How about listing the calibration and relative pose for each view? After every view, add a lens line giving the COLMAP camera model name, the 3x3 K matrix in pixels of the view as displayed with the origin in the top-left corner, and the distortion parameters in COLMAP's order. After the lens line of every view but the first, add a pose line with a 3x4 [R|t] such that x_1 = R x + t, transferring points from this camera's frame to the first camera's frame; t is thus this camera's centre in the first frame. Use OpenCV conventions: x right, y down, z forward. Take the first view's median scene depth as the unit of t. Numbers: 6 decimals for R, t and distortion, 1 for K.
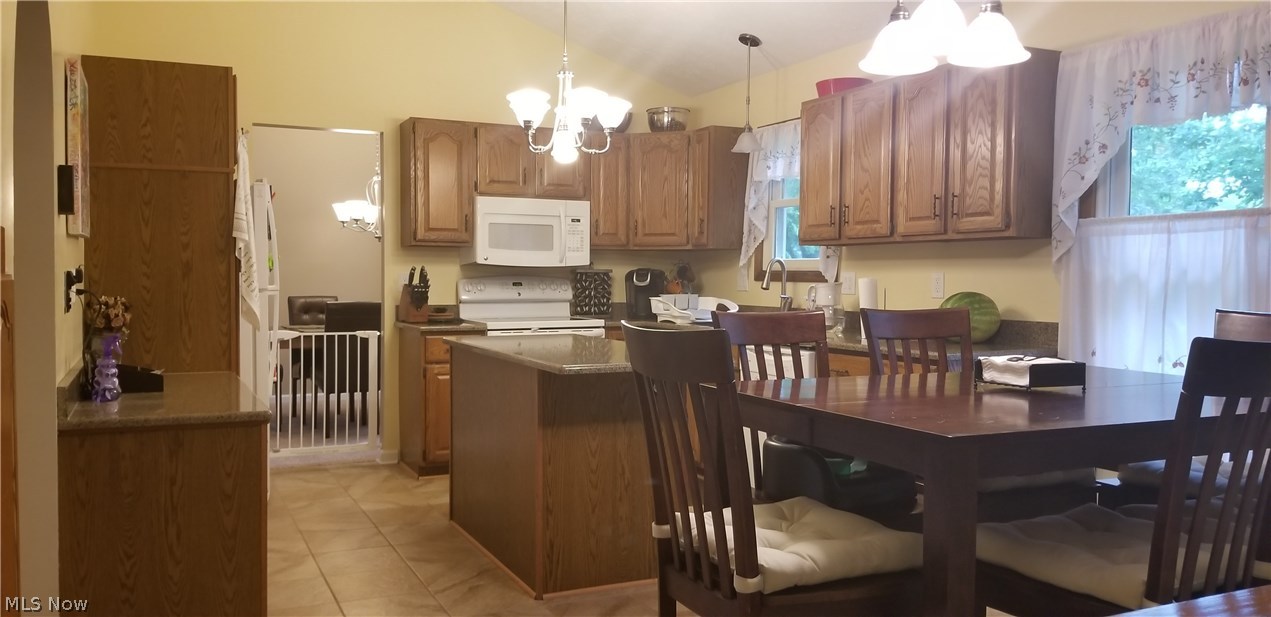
lens RADIAL K [[995.4, 0, 640.1], [0, 995.4, 309.7], [0, 0, 1]] dist [0.065488, -0.108307]
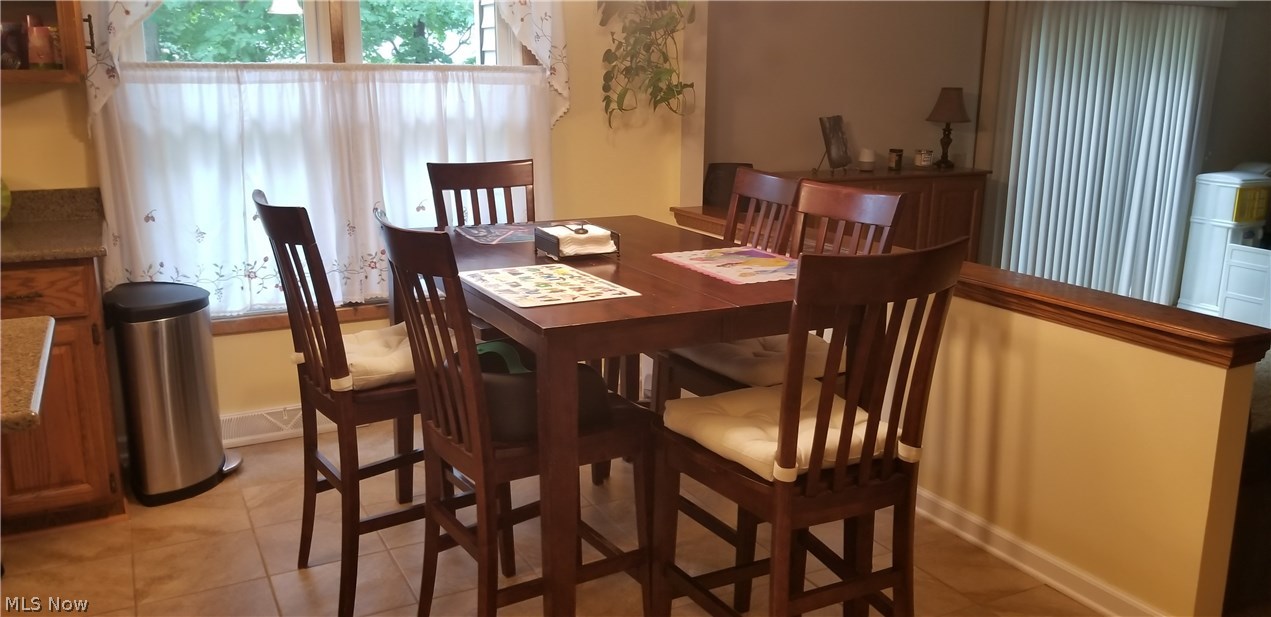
lens RADIAL K [[995.4, 0, 635.2], [0, 995.4, 299.5], [0, 0, 1]] dist [0.065488, -0.108307]
pose [[-0.025879, -0.225710, 0.973851, -0.299622], [0.028249, 0.973623, 0.226407, -0.050798], [-0.999266, 0.033370, -0.018820, 0.401159]]
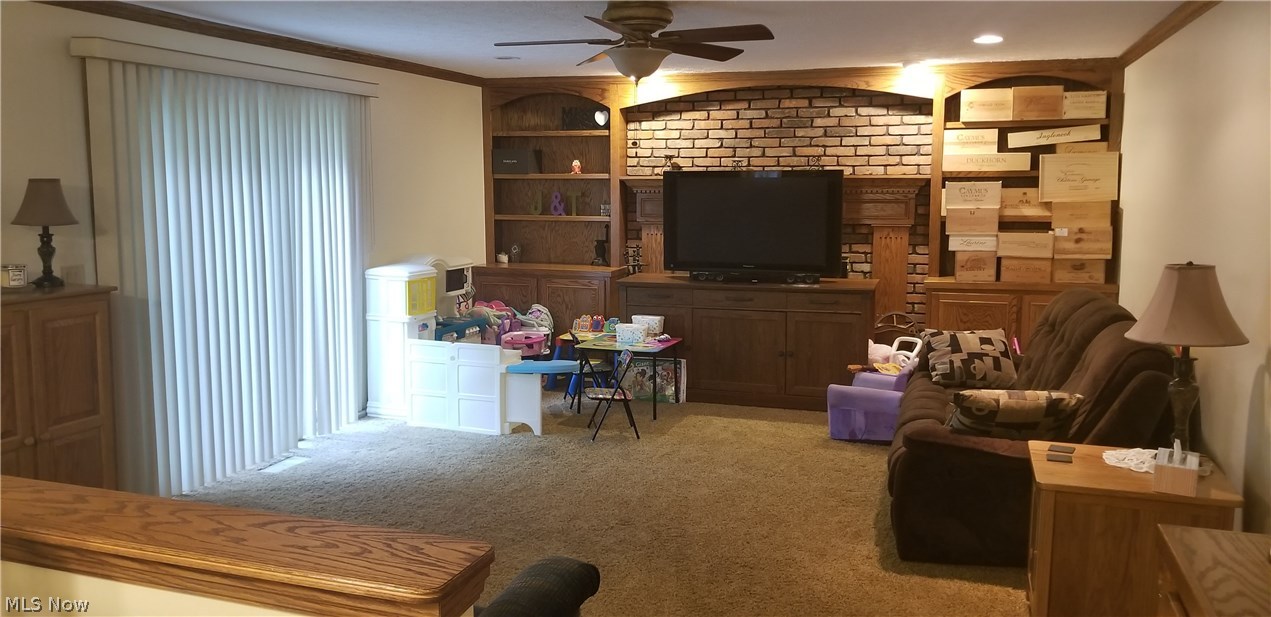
lens RADIAL K [[995.4, 0, 634.9], [0, 995.4, 288.1], [0, 0, 1]] dist [0.065488, -0.108307]
pose [[-0.711850, -0.085471, 0.697111, -0.116835], [0.019261, 0.989818, 0.141028, -0.037838], [-0.702067, 0.113818, -0.702956, 0.284300]]
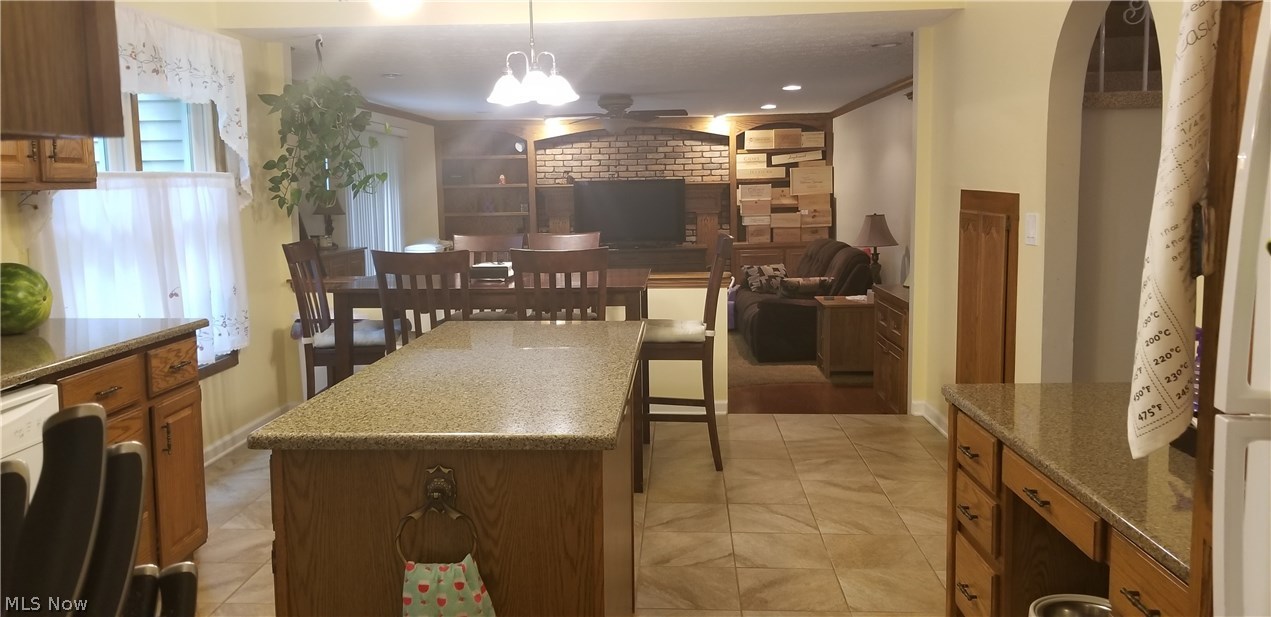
lens RADIAL K [[995.4, 0, 624.2], [0, 995.4, 308.3], [0, 0, 1]] dist [0.065488, -0.108307]
pose [[-0.875664, -0.050683, 0.480253, -0.312501], [0.028961, 0.987176, 0.156986, -0.064711], [-0.482051, 0.151376, -0.862967, 1.056159]]
